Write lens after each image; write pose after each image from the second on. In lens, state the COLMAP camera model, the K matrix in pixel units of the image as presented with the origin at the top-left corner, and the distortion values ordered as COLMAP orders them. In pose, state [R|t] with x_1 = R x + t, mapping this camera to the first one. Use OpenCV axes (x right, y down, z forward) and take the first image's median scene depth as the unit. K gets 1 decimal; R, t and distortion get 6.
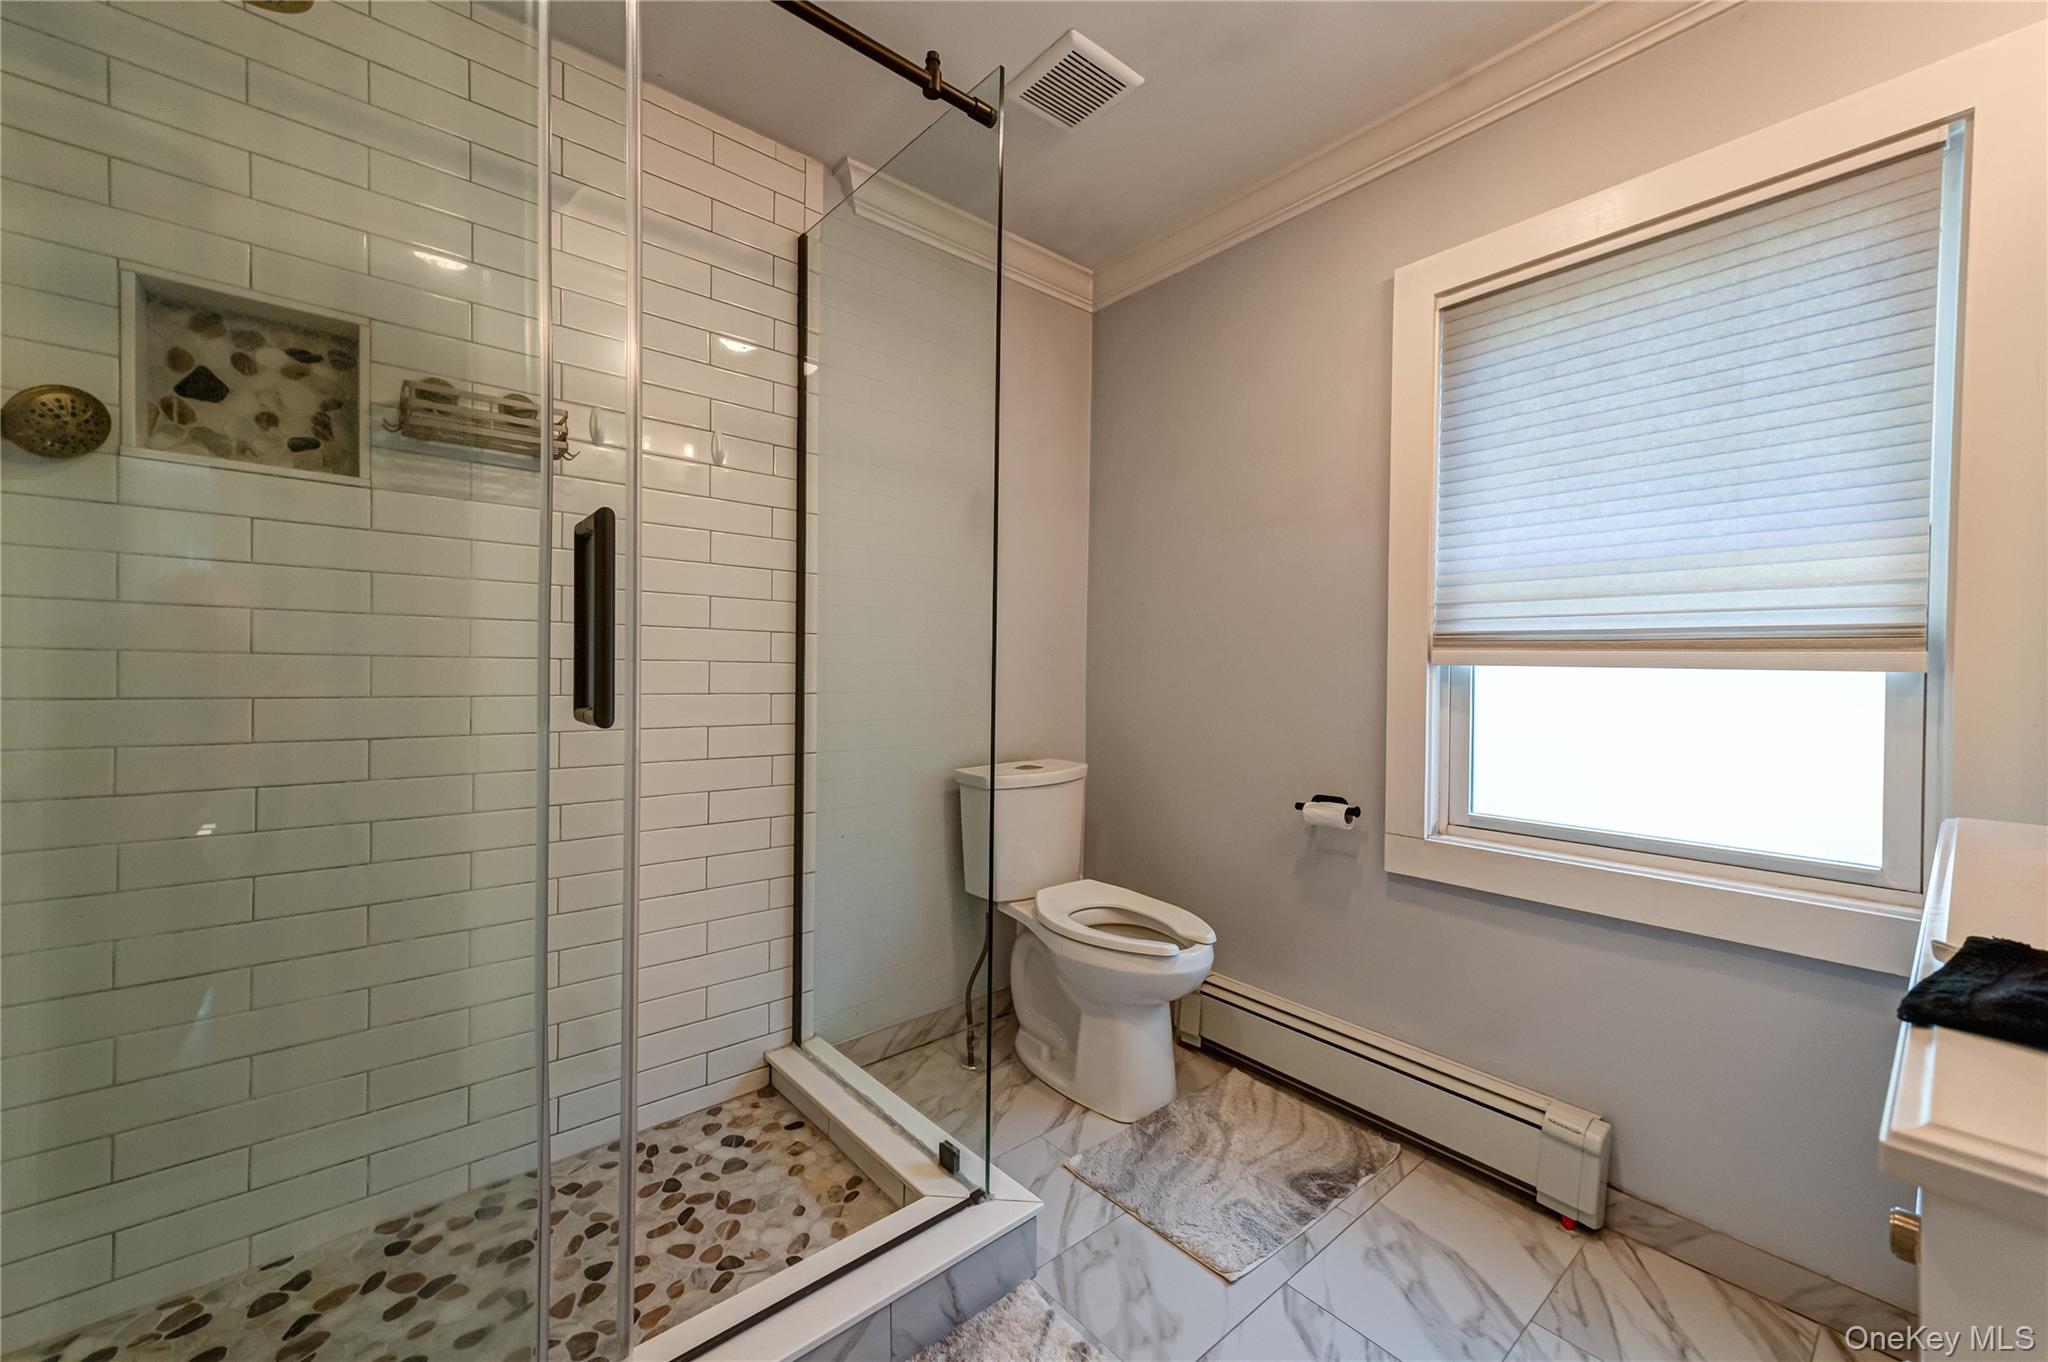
lens RADIAL K [[800.0, 0, 1019.4], [0, 800.0, 683.6], [0, 0, 1]] dist [0.019841, -0.000217]
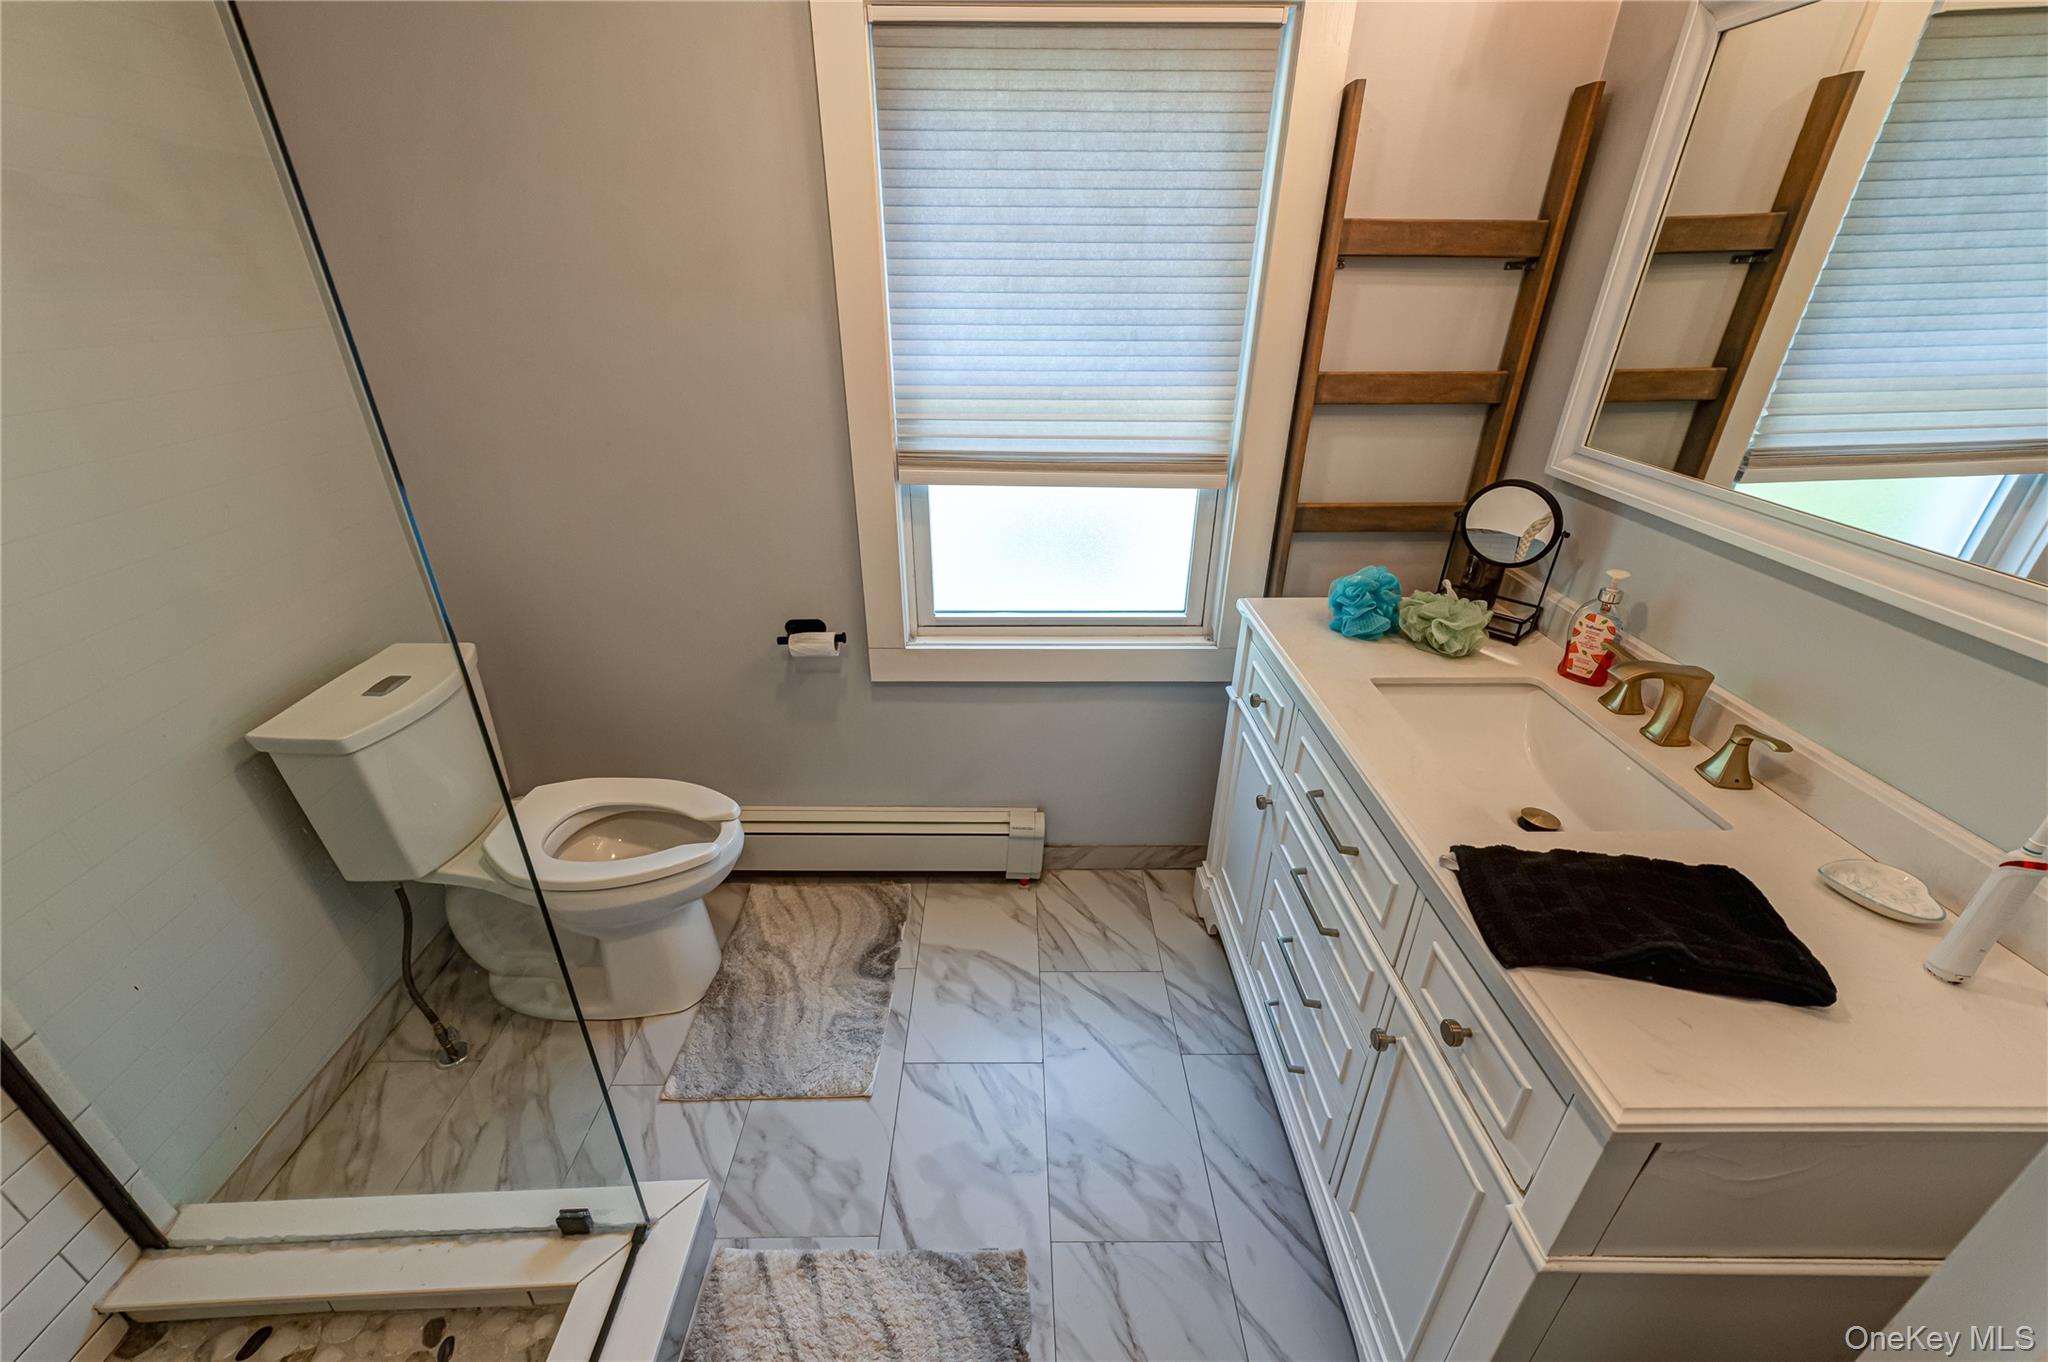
lens RADIAL K [[800.0, 0, 1019.4], [0, 800.0, 683.6], [0, 0, 1]] dist [0.019841, -0.000217]
pose [[0.639389, -0.356406, 0.681290, -0.155991], [0.014619, 0.891552, 0.452681, -0.270973], [-0.768744, -0.279480, 0.575259, 0.290188]]
